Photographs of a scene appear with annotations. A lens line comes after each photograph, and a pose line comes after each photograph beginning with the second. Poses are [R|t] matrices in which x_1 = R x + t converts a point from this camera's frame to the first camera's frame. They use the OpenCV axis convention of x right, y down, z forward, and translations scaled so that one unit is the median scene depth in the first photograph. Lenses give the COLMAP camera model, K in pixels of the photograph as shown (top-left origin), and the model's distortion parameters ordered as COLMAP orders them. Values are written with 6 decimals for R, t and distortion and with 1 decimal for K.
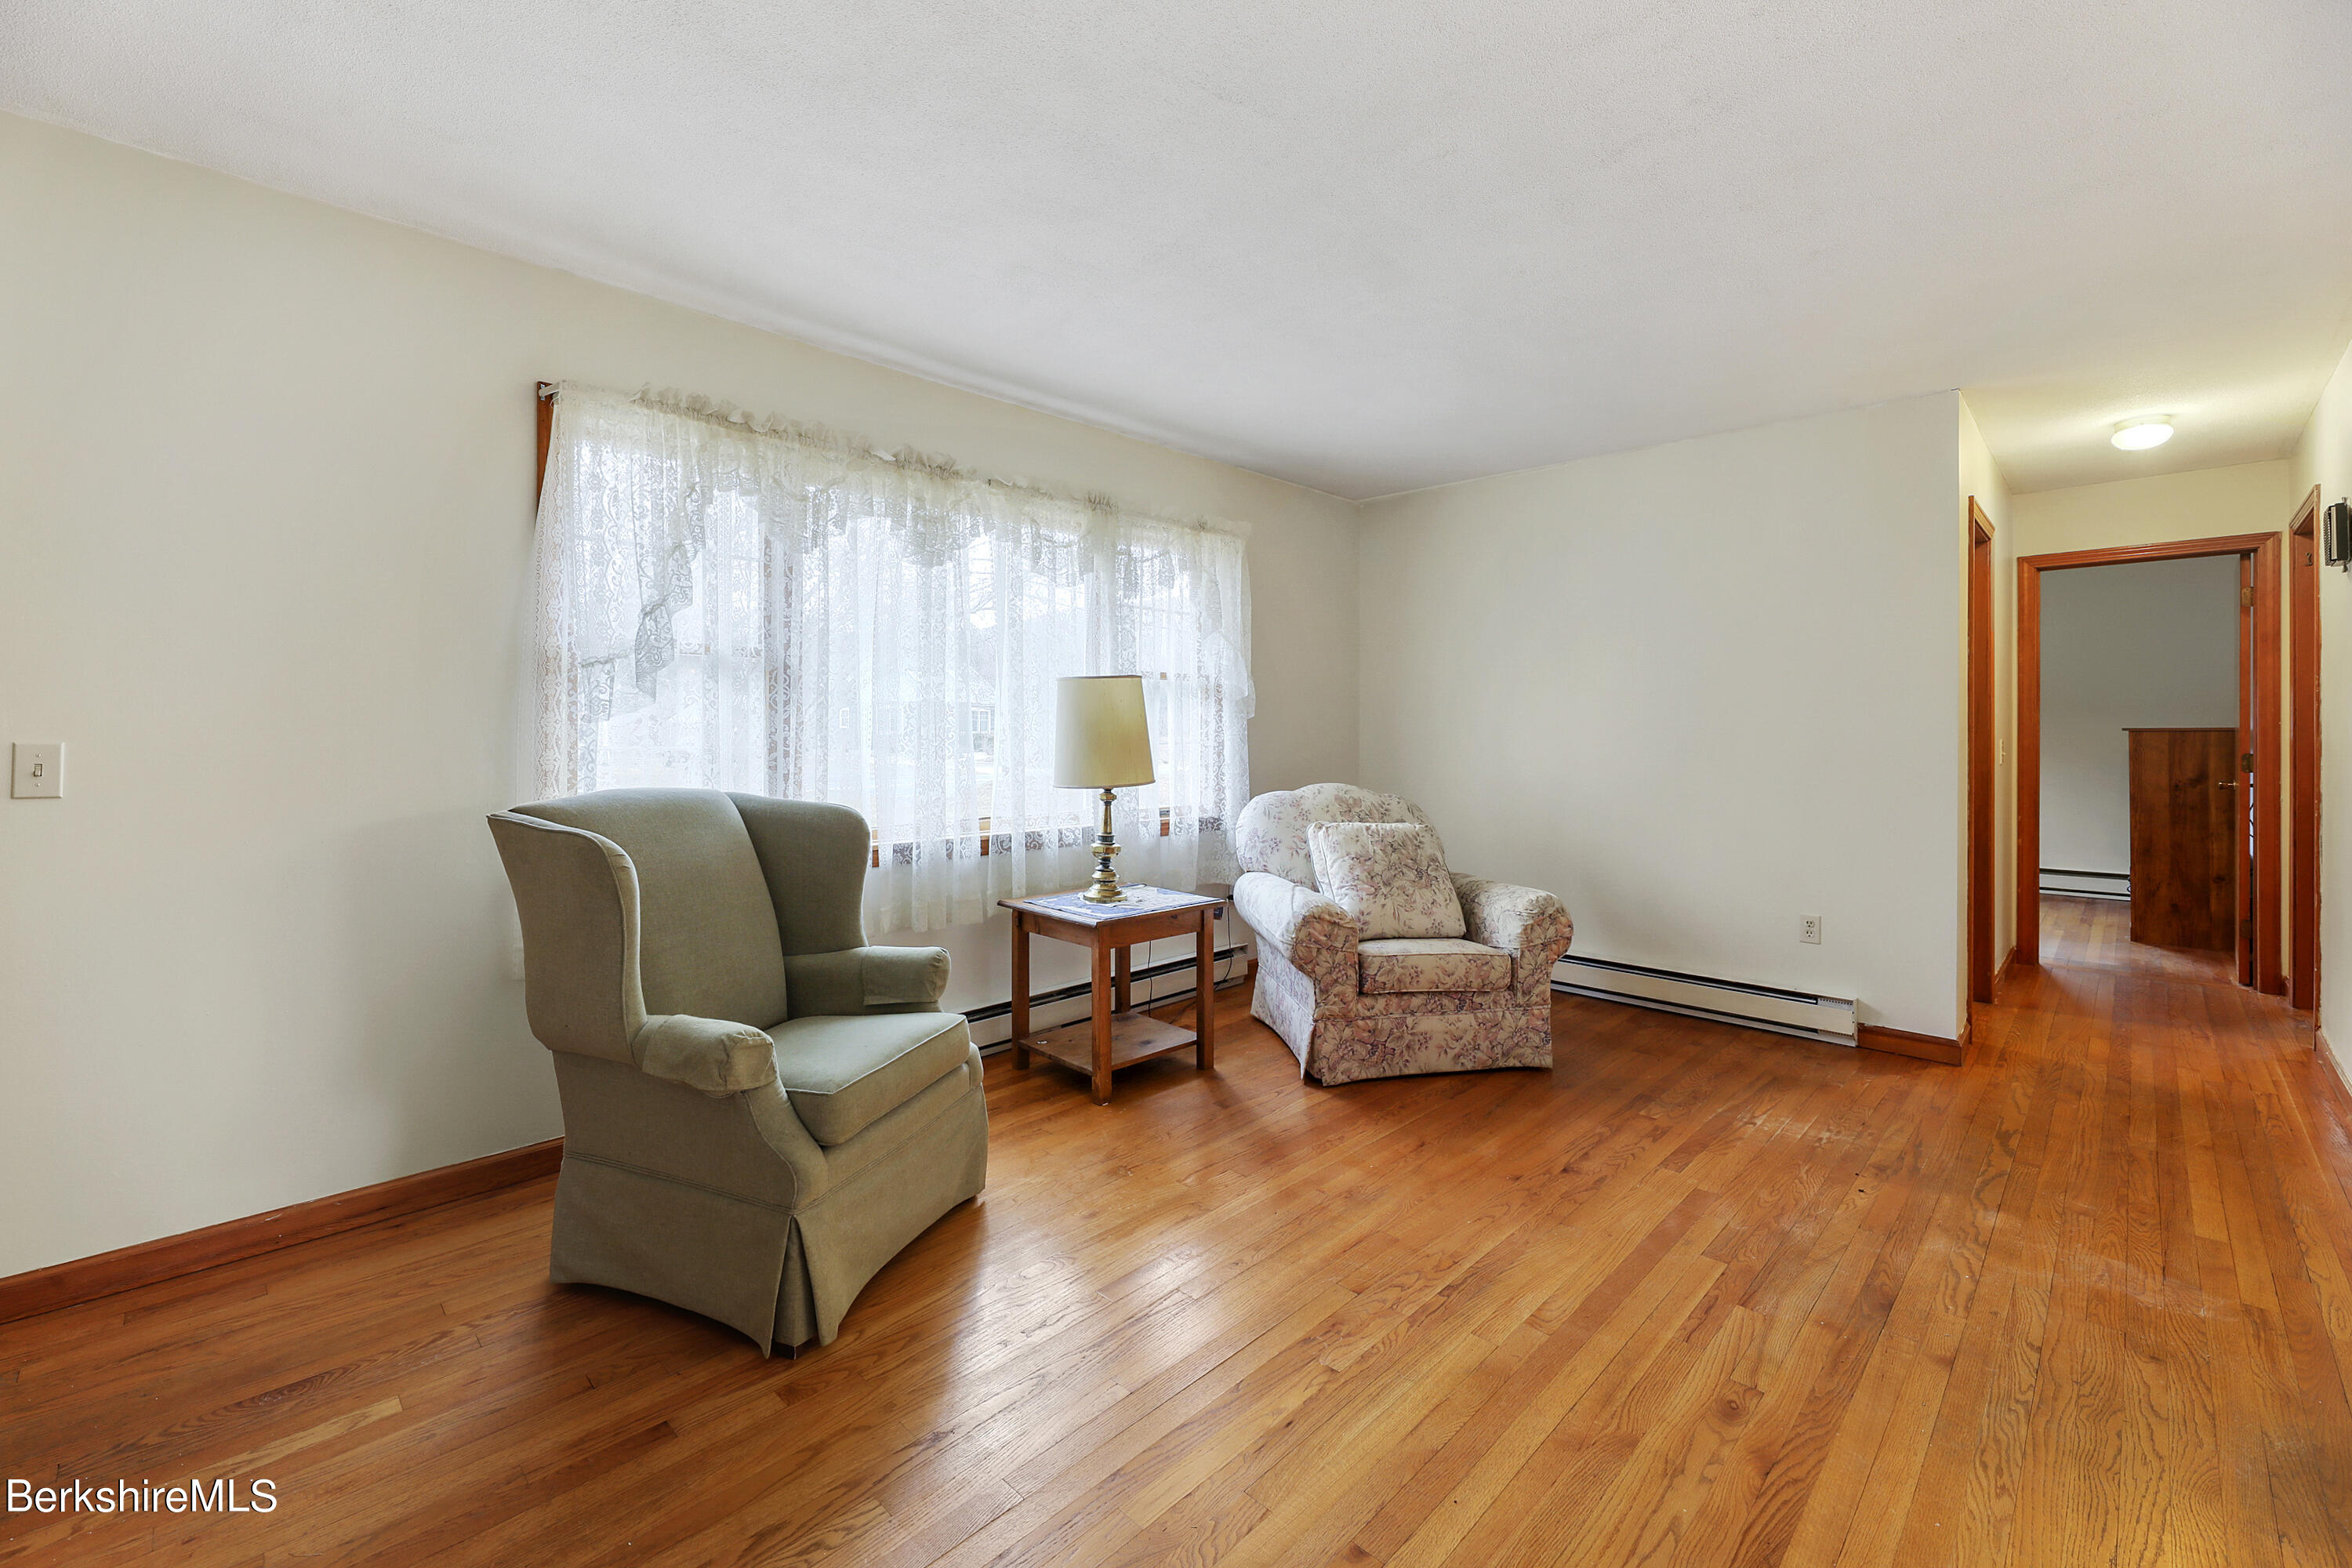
lens RADIAL K [[968.6, 0, 1153.3], [0, 968.6, 740.3], [0, 0, 1]] dist [-0.000901, -0.000949]
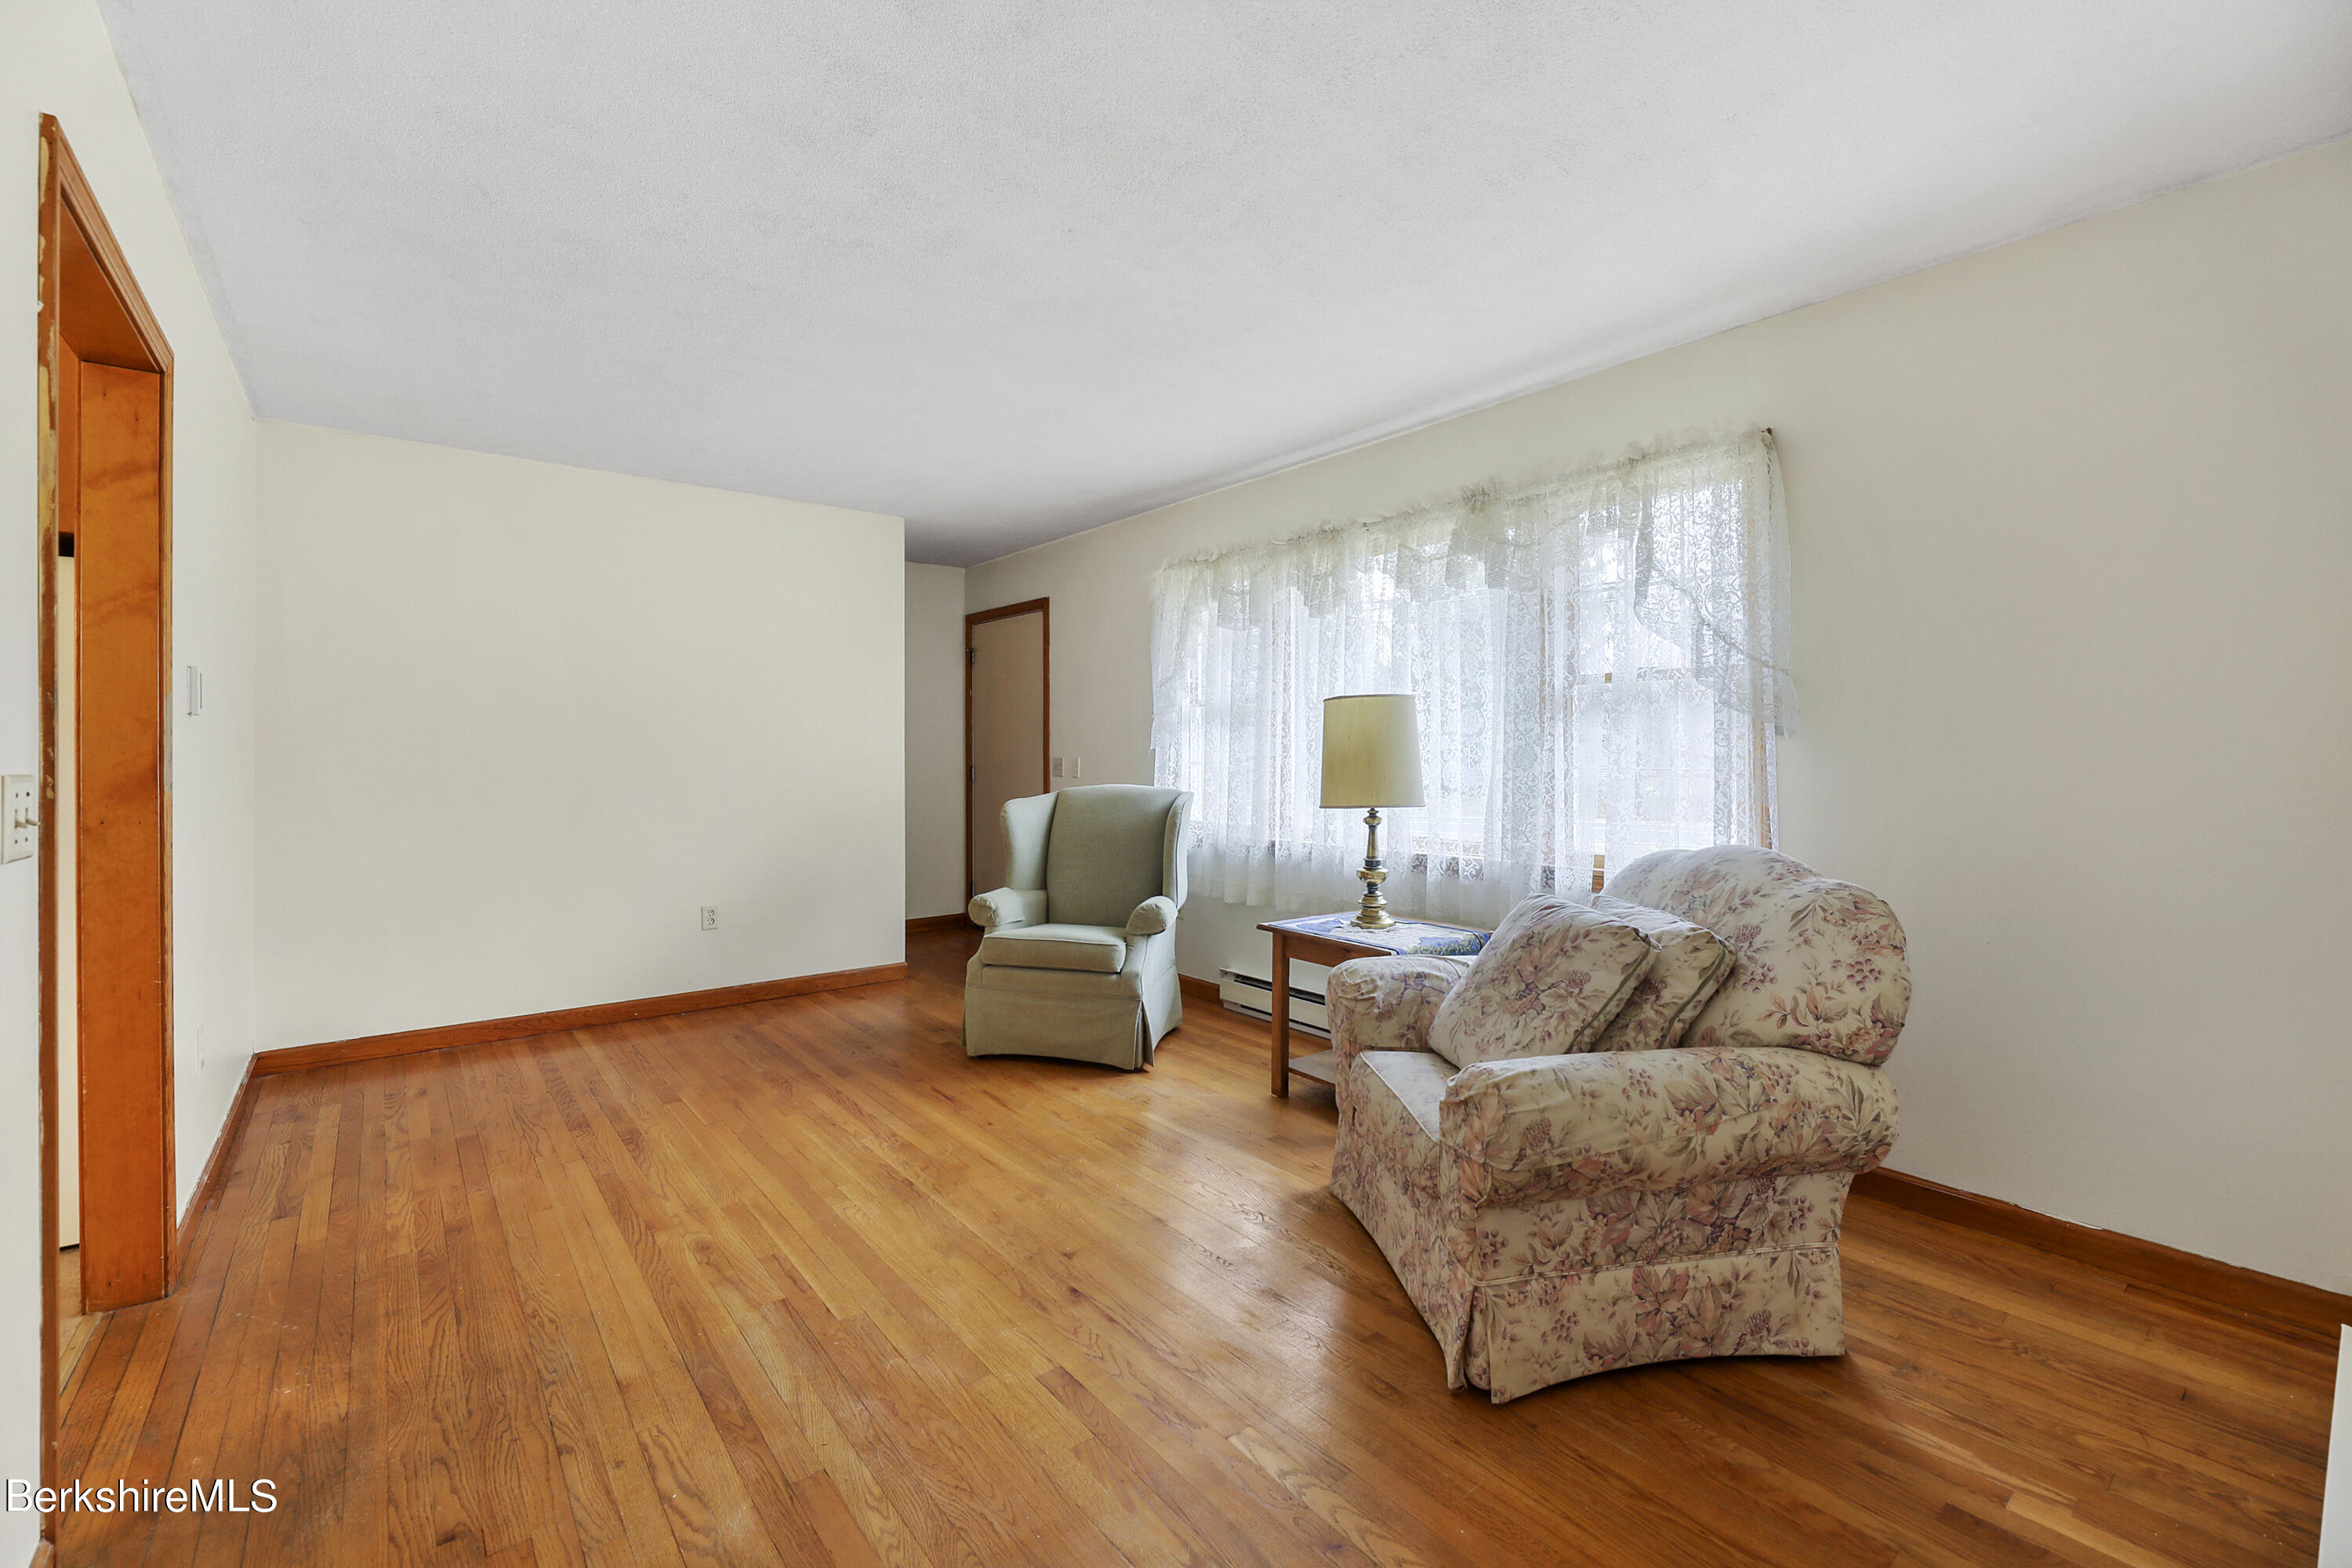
lens RADIAL K [[968.6, 0, 1172.5], [0, 968.6, 761.5], [0, 0, 1]] dist [-0.000901, -0.000949]
pose [[-0.093842, 0.009492, -0.995542, 0.996150], [-0.006299, 0.999929, 0.010127, -0.009610], [0.995567, 0.007221, -0.093775, 0.937147]]
